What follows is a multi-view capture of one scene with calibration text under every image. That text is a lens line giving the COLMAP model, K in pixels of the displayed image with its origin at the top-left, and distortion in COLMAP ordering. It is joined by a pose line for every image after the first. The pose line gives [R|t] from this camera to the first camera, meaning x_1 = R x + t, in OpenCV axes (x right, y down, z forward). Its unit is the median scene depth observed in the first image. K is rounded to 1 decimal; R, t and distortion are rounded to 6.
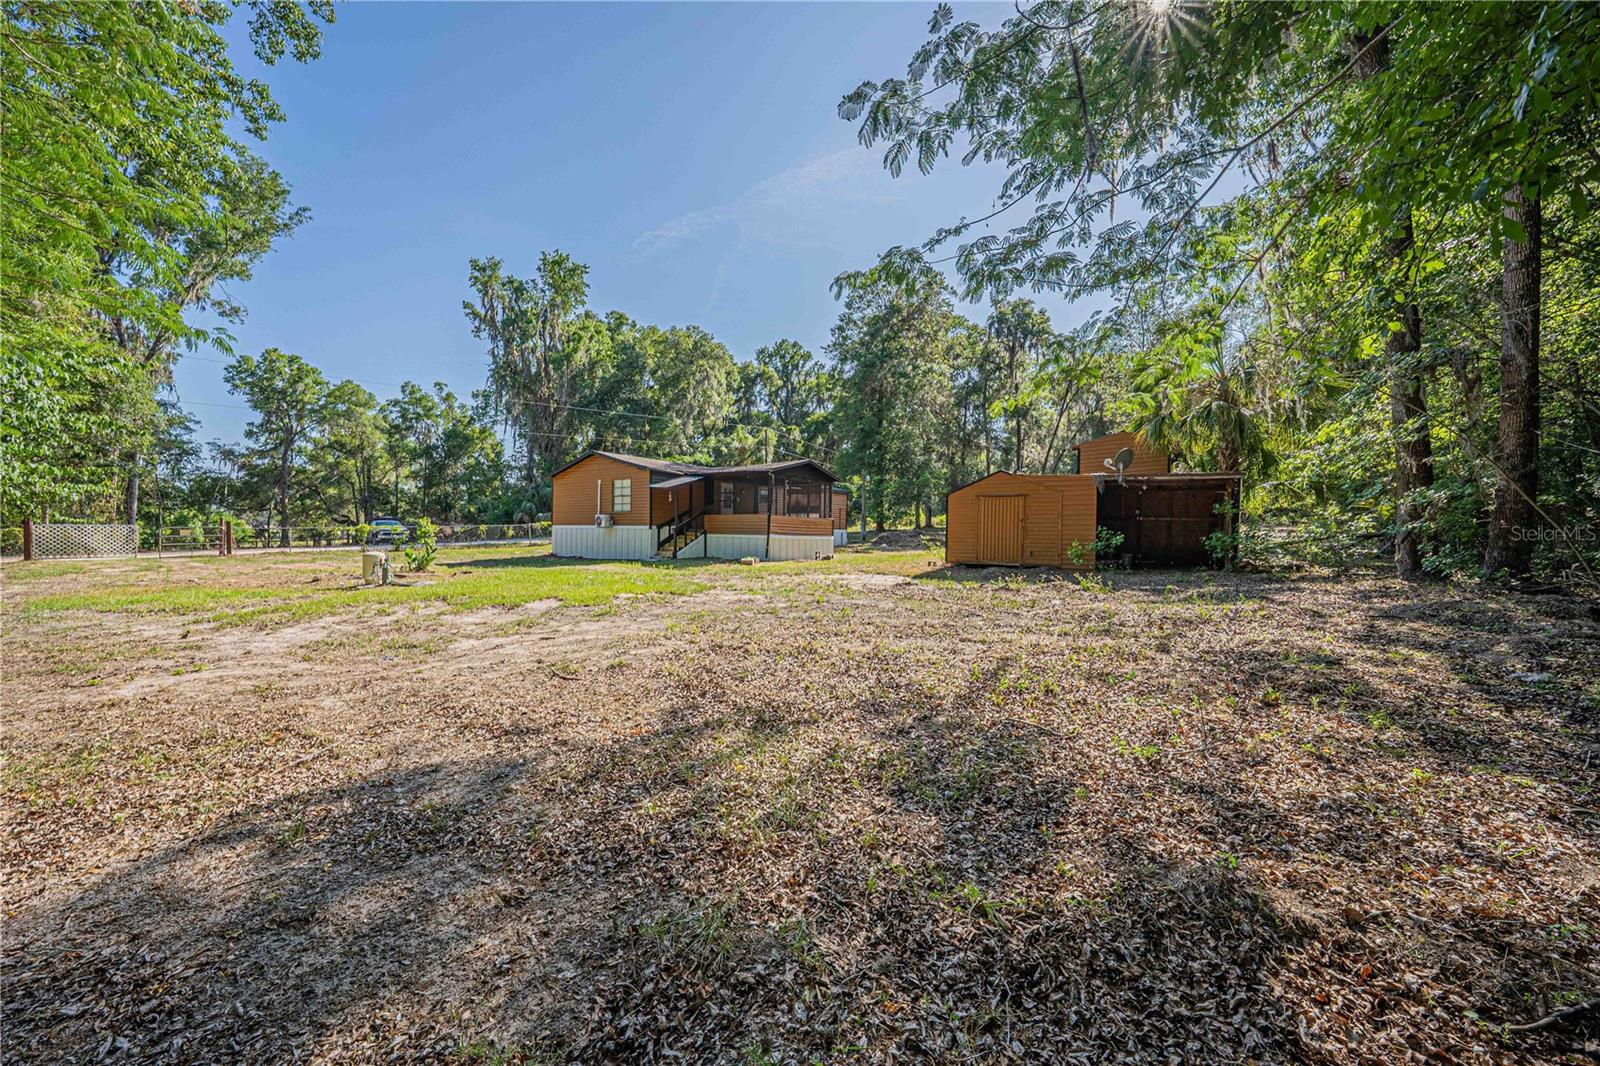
lens RADIAL K [[545.6, 0, 800.0], [0, 545.6, 533.0], [0, 0, 1]] dist [-0.001496, -0.000040]
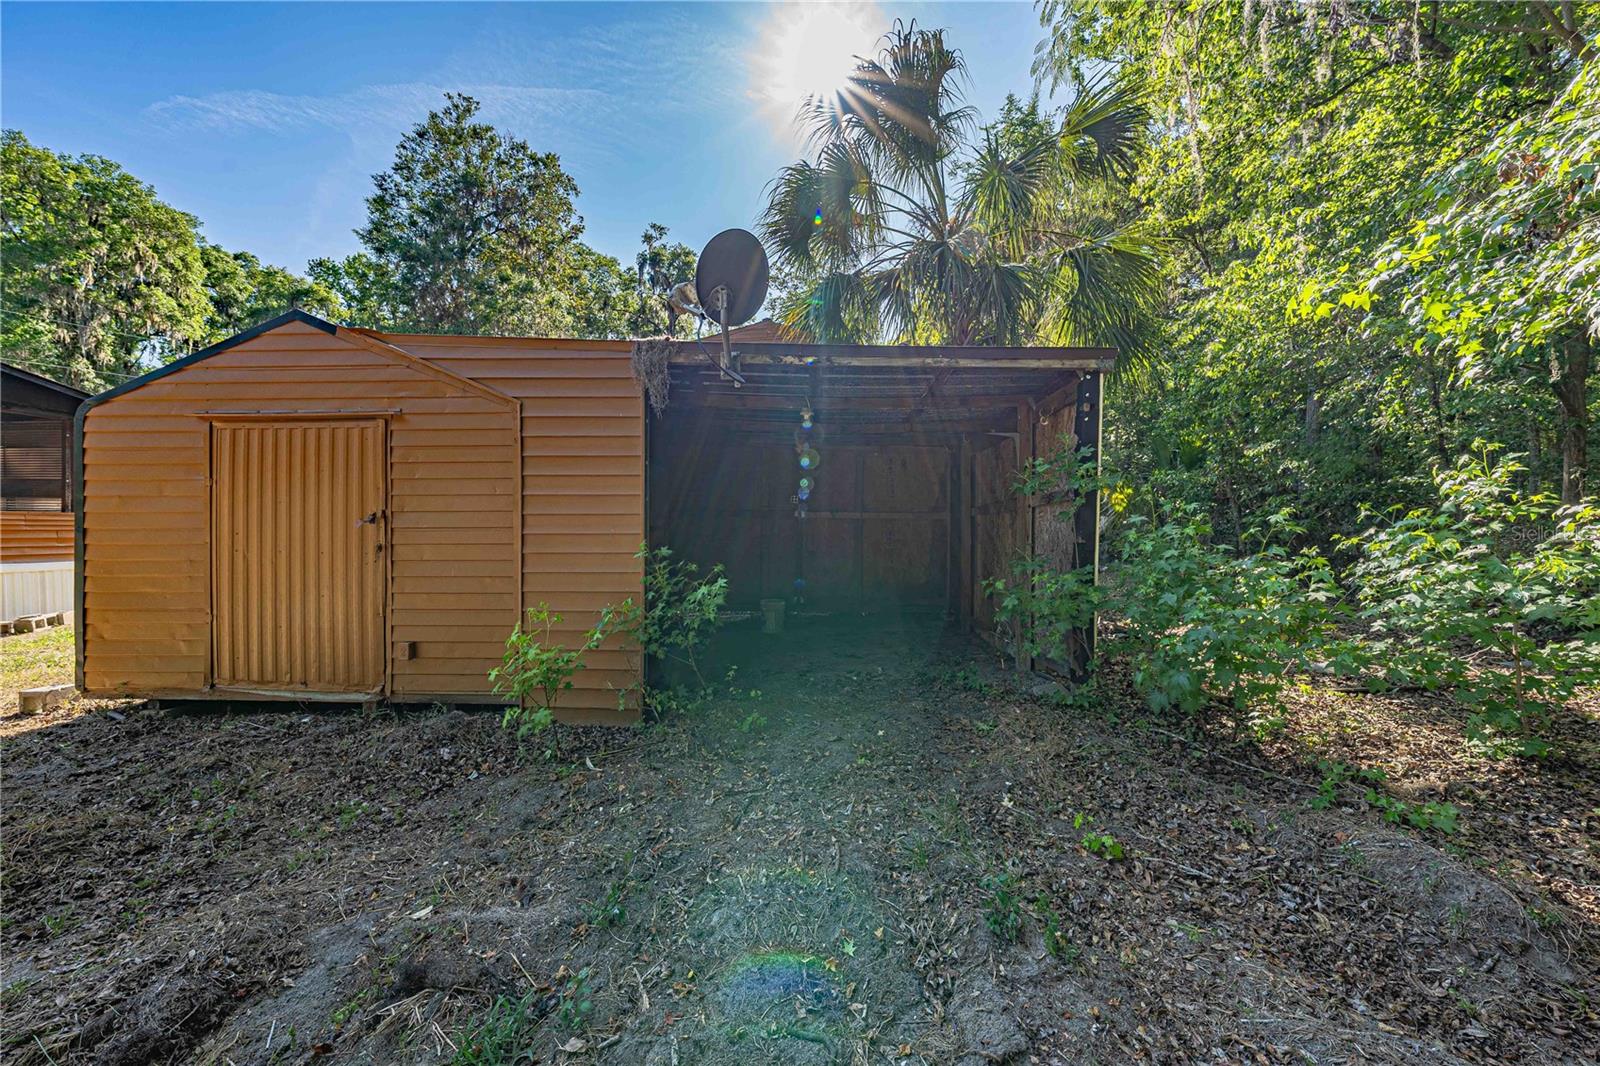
lens RADIAL K [[551.2, 0, 800.0], [0, 551.2, 533.0], [0, 0, 1]] dist [-0.002855, 0.000234]
pose [[0.858453, -0.013017, 0.512727, 0.135523], [0.011998, 0.999914, 0.005298, -0.004785], [-0.512752, 0.001603, 0.858536, 0.211749]]
